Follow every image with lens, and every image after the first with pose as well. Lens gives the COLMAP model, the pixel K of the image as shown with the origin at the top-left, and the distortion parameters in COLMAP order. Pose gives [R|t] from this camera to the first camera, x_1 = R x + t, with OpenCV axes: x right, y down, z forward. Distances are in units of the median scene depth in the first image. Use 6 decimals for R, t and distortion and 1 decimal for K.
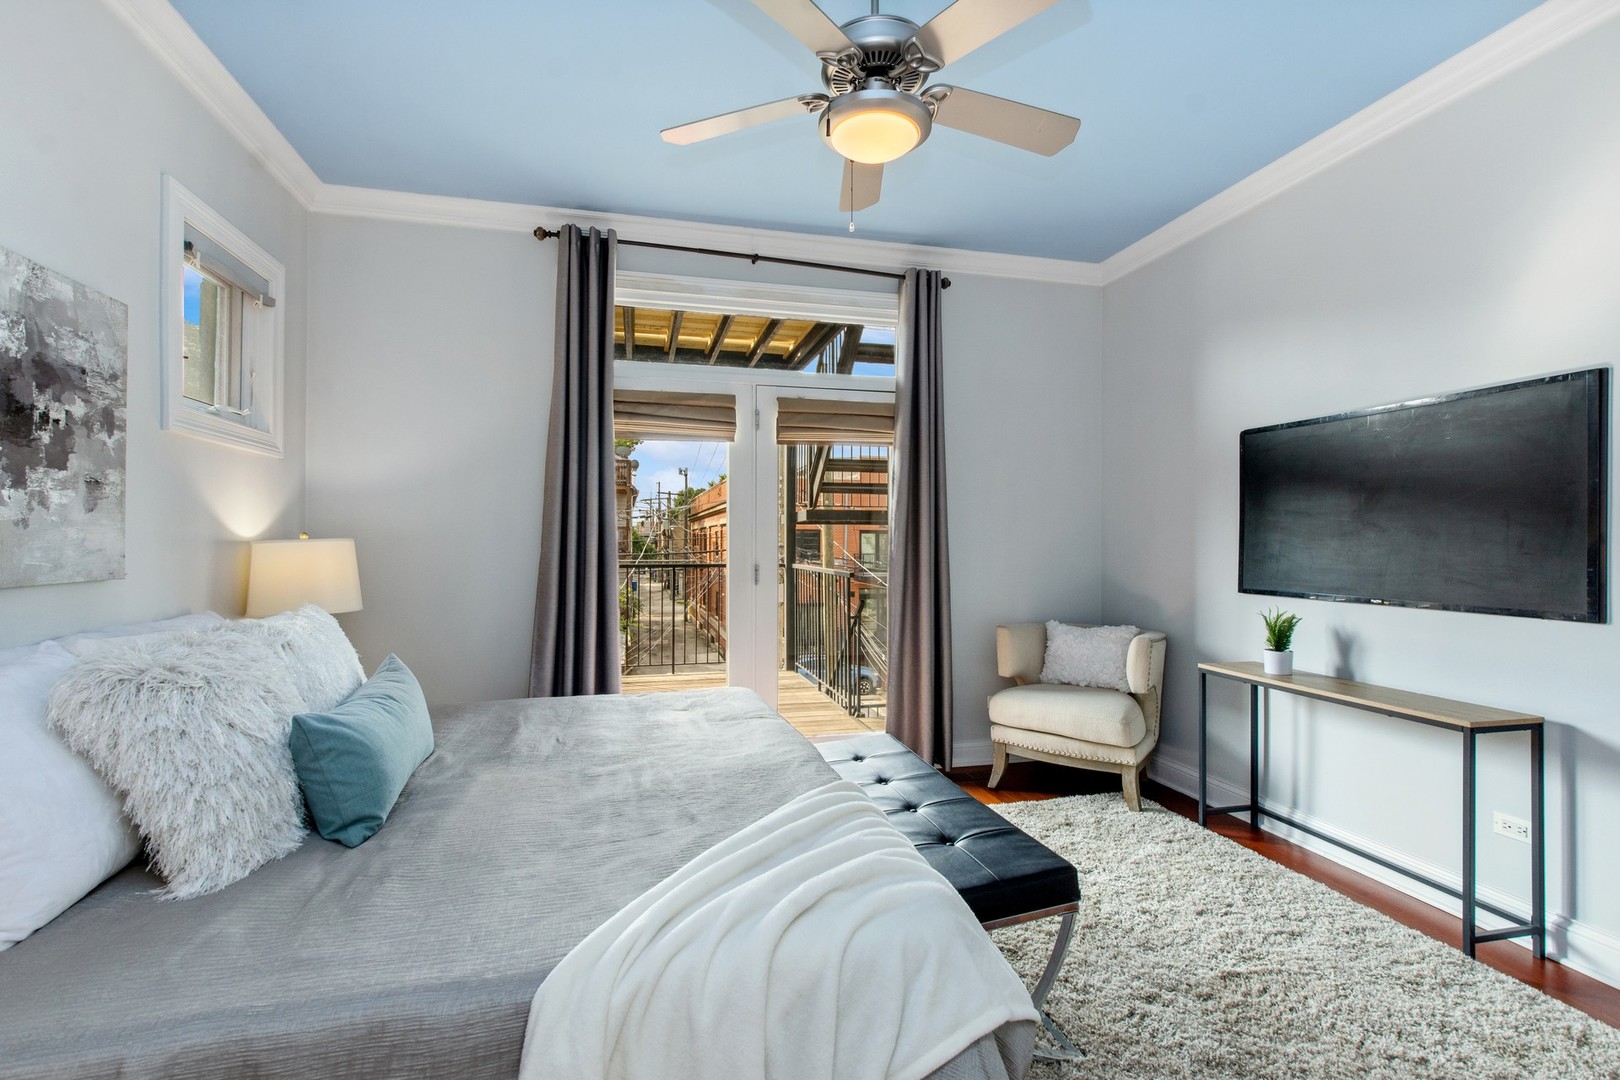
lens RADIAL K [[727.1, 0, 807.8], [0, 727.1, 543.1], [0, 0, 1]] dist [-0.001297, -0.000614]
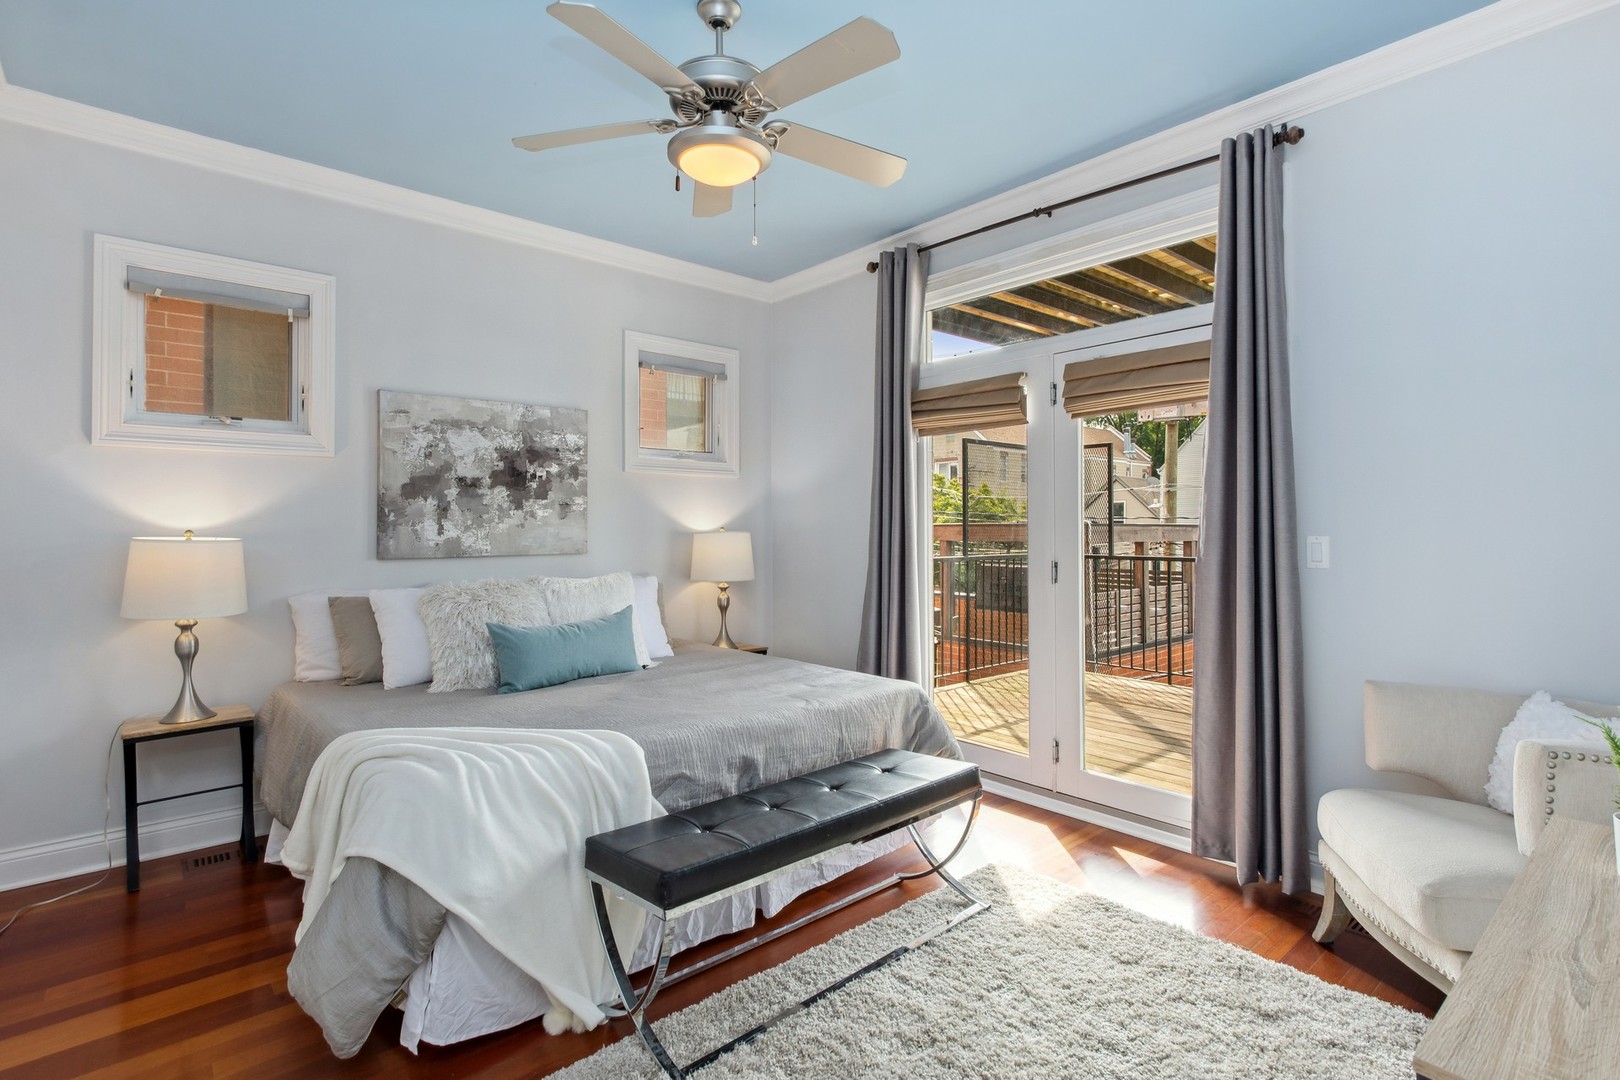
lens RADIAL K [[787.5, 0, 811.8], [0, 787.5, 529.4], [0, 0, 1]] dist [-0.004171, -0.000546]
pose [[0.454680, -0.001688, -0.890653, 1.238585], [-0.002087, 0.999993, -0.002960, -0.010166], [0.890652, 0.003205, 0.454674, 0.615700]]
